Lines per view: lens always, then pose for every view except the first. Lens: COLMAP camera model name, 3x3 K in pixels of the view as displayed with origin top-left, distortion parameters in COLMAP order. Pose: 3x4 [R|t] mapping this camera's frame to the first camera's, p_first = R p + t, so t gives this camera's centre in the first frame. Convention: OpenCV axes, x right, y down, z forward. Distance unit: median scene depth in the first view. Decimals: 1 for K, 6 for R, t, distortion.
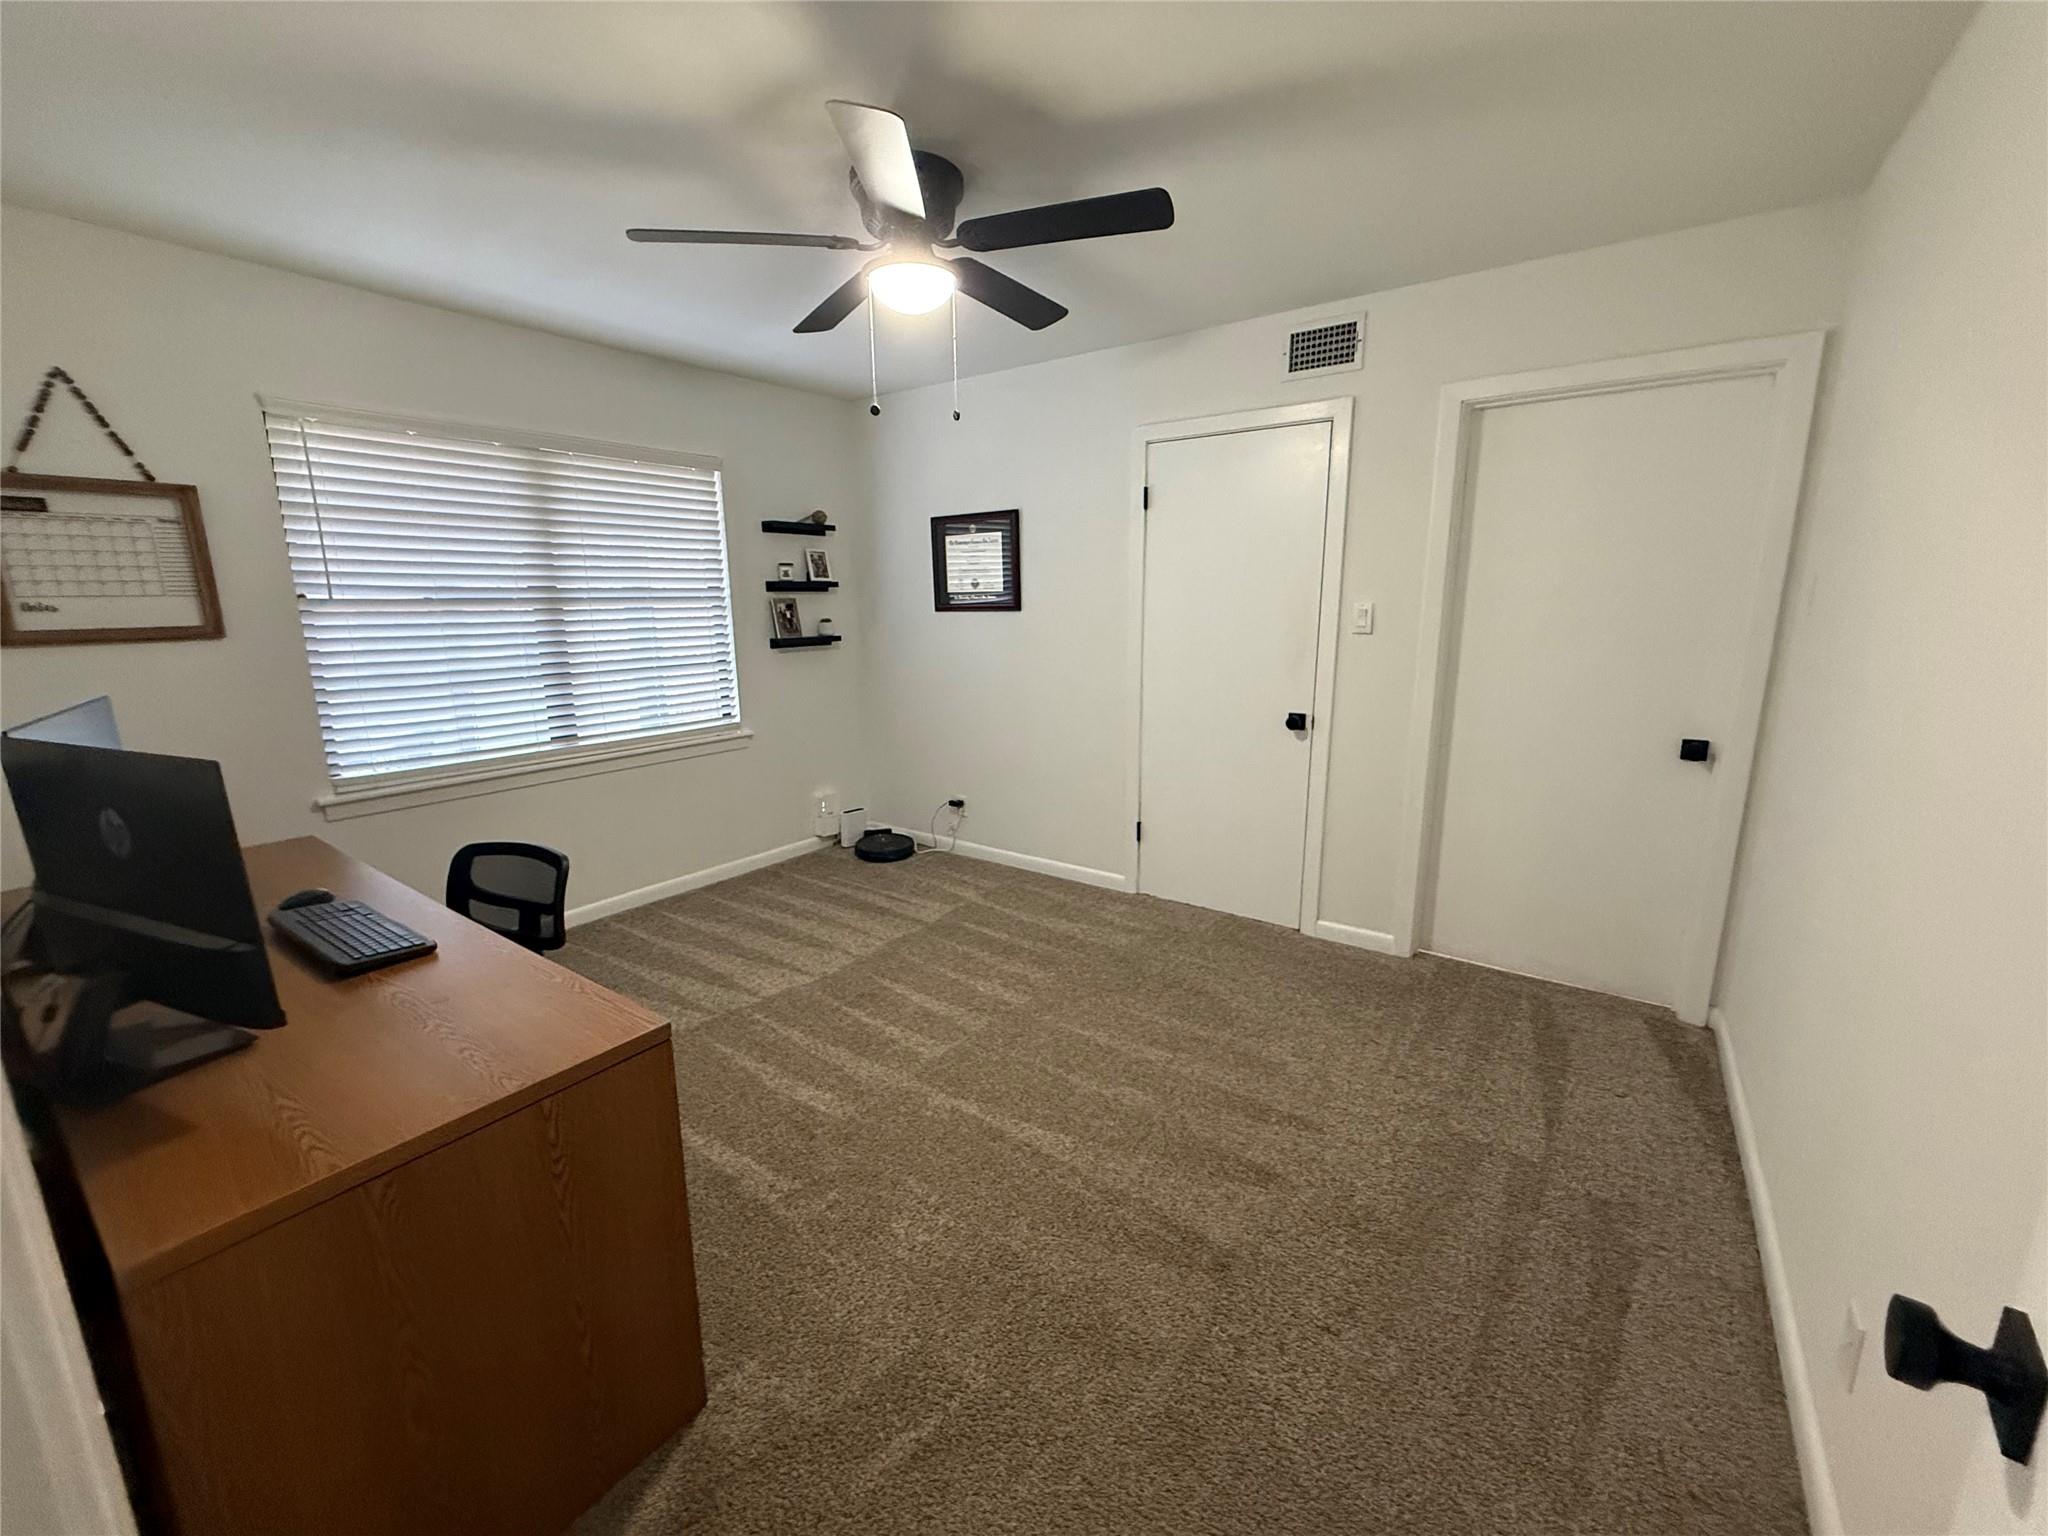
lens RADIAL K [[820.6, 0, 1024.0], [0, 820.6, 768.0], [0, 0, 1]] dist [-0.002210, -0.000428]
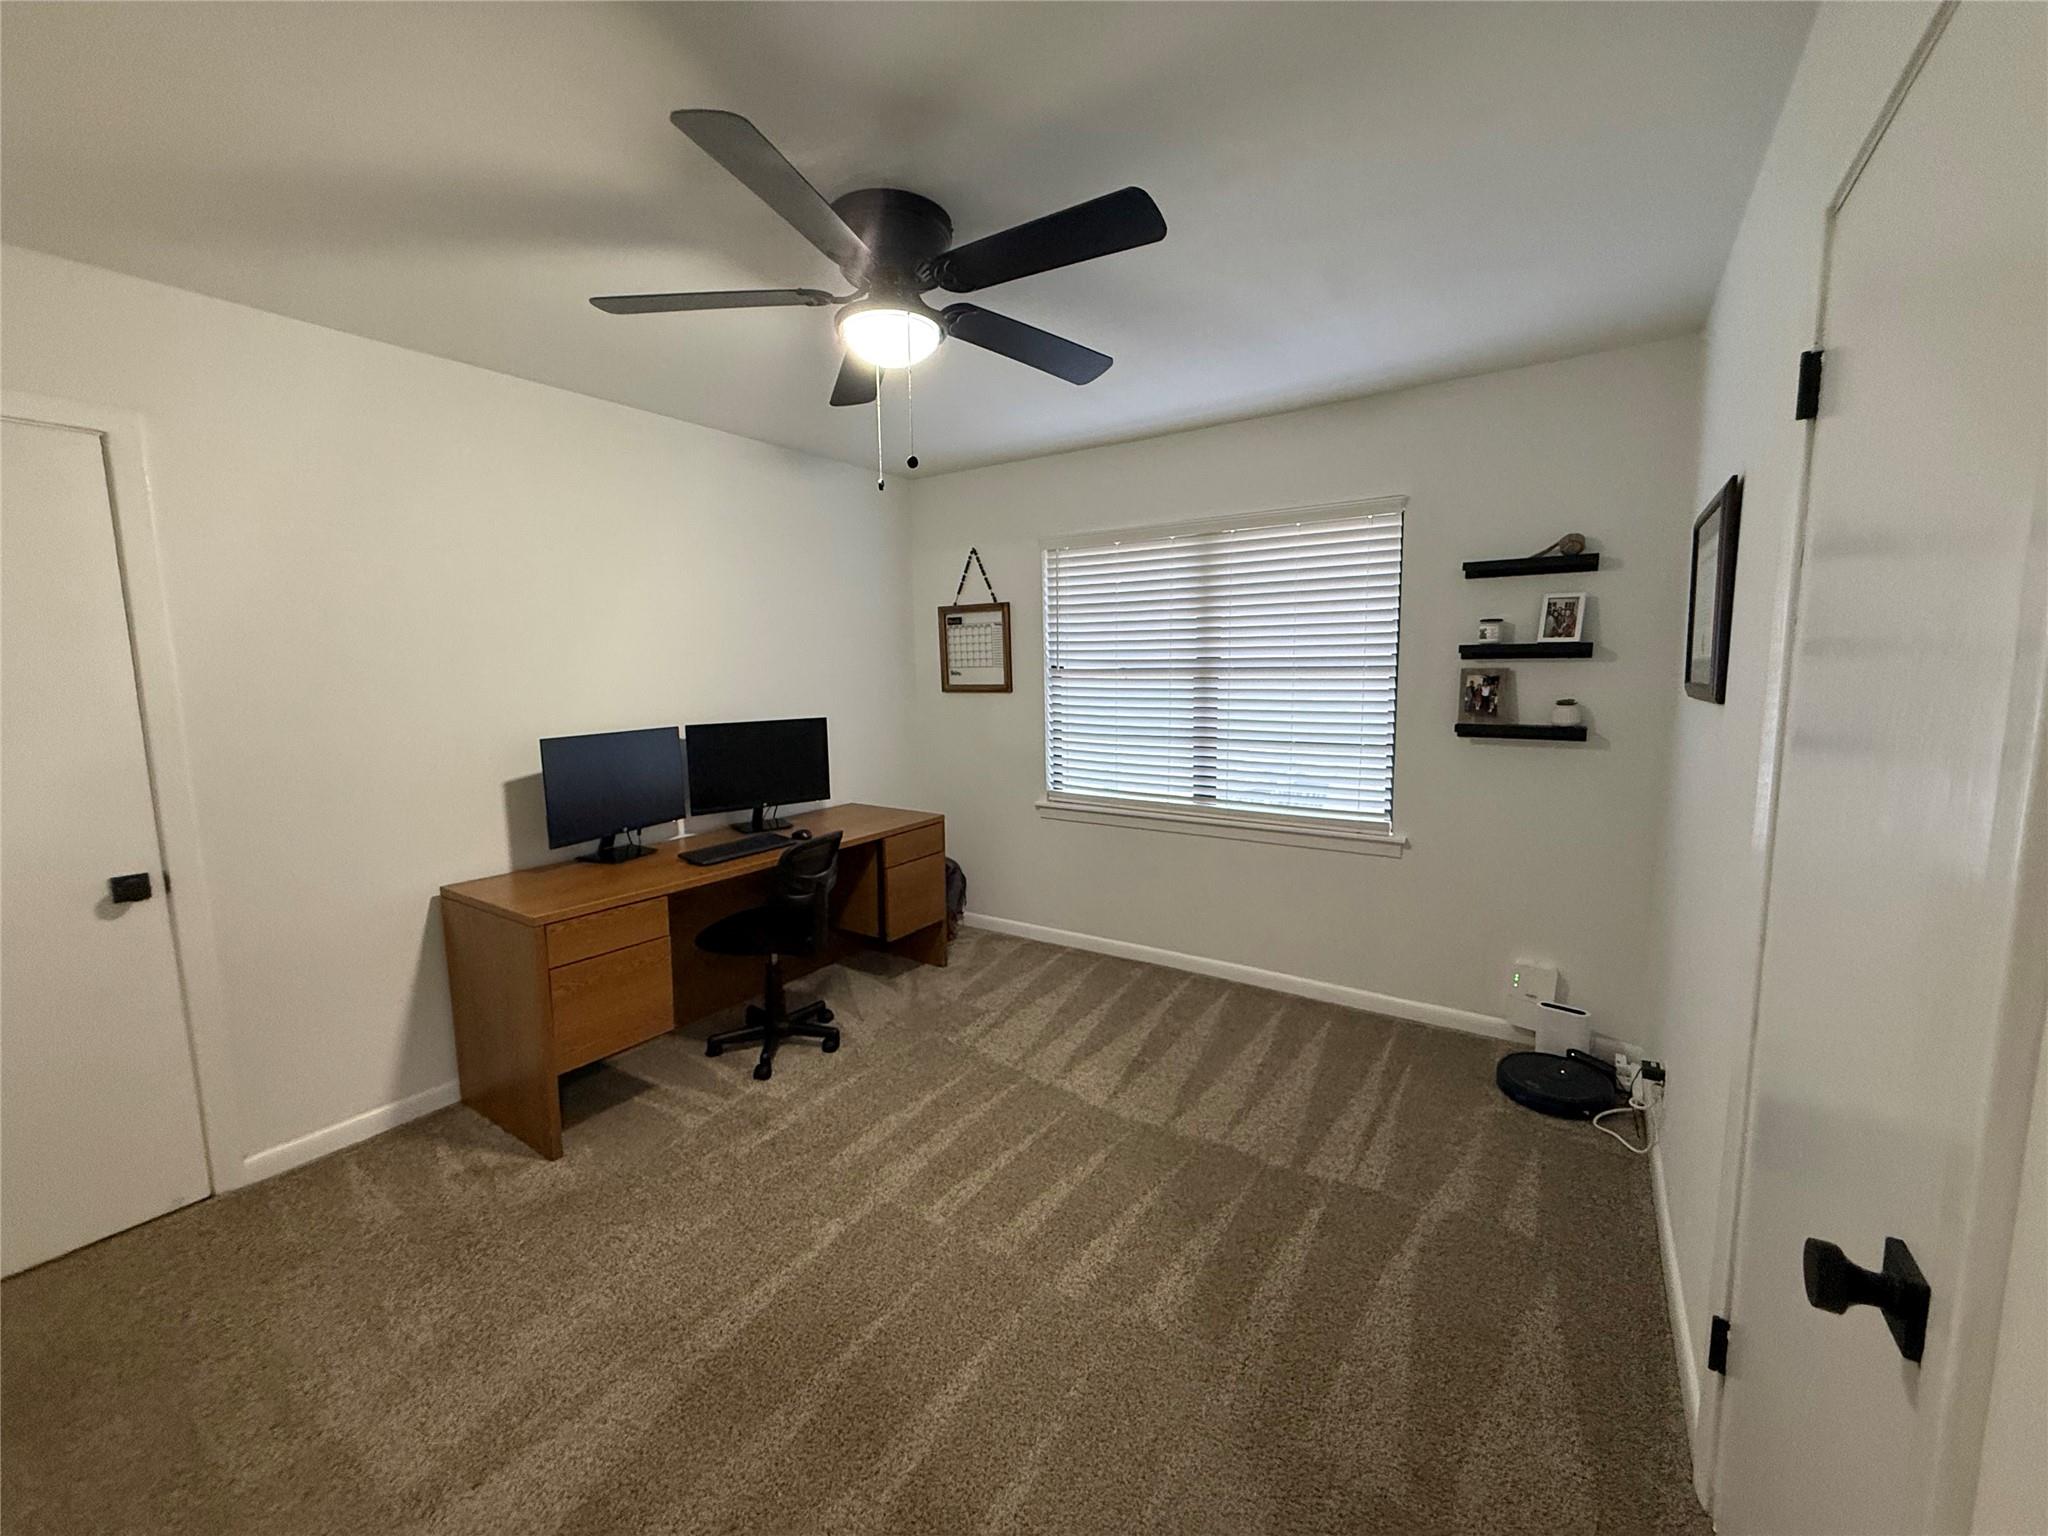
lens RADIAL K [[820.6, 0, 1024.0], [0, 820.6, 768.0], [0, 0, 1]] dist [-0.002210, -0.000428]
pose [[0.022648, 0.130995, -0.991124, 0.479662], [-0.194224, 0.973067, 0.124170, -0.157363], [0.980696, 0.189688, 0.047480, 0.697449]]
